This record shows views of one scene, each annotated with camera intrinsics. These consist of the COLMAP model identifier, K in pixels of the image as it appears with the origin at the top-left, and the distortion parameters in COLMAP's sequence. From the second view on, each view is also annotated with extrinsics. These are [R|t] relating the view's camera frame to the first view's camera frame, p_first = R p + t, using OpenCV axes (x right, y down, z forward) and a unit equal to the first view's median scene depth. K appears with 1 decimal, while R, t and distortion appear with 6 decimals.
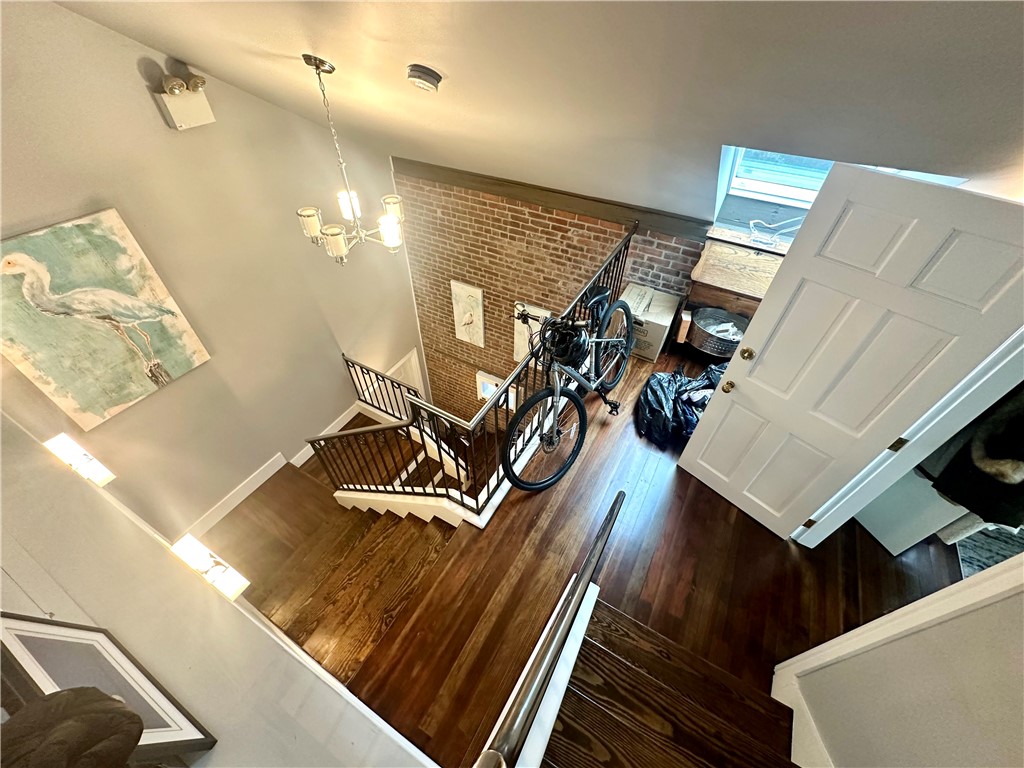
lens RADIAL K [[409.8, 0, 512.4], [0, 409.8, 385.4], [0, 0, 1]] dist [0.001176, 0.000210]
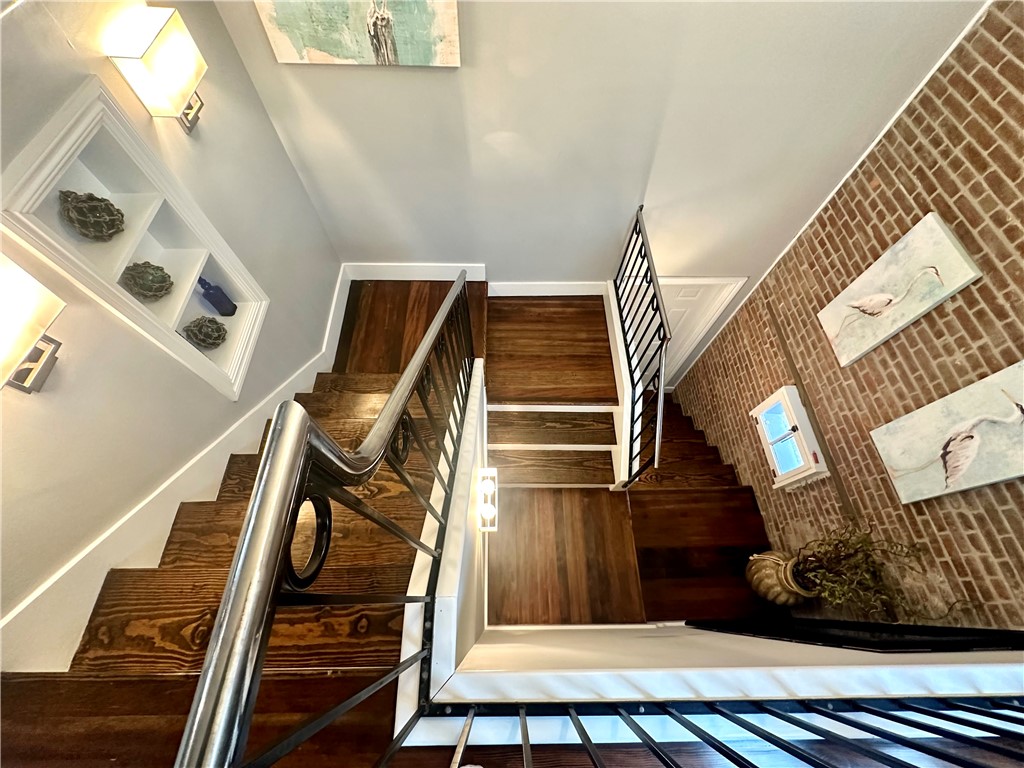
lens RADIAL K [[409.8, 0, 514.8], [0, 409.8, 385.4], [0, 0, 1]] dist [0.001176, 0.000210]
pose [[0.508956, 0.761141, -0.402029, -0.066216], [-0.621403, 0.648075, 0.440292, -0.058938], [0.595669, 0.025732, 0.802818, 0.427663]]
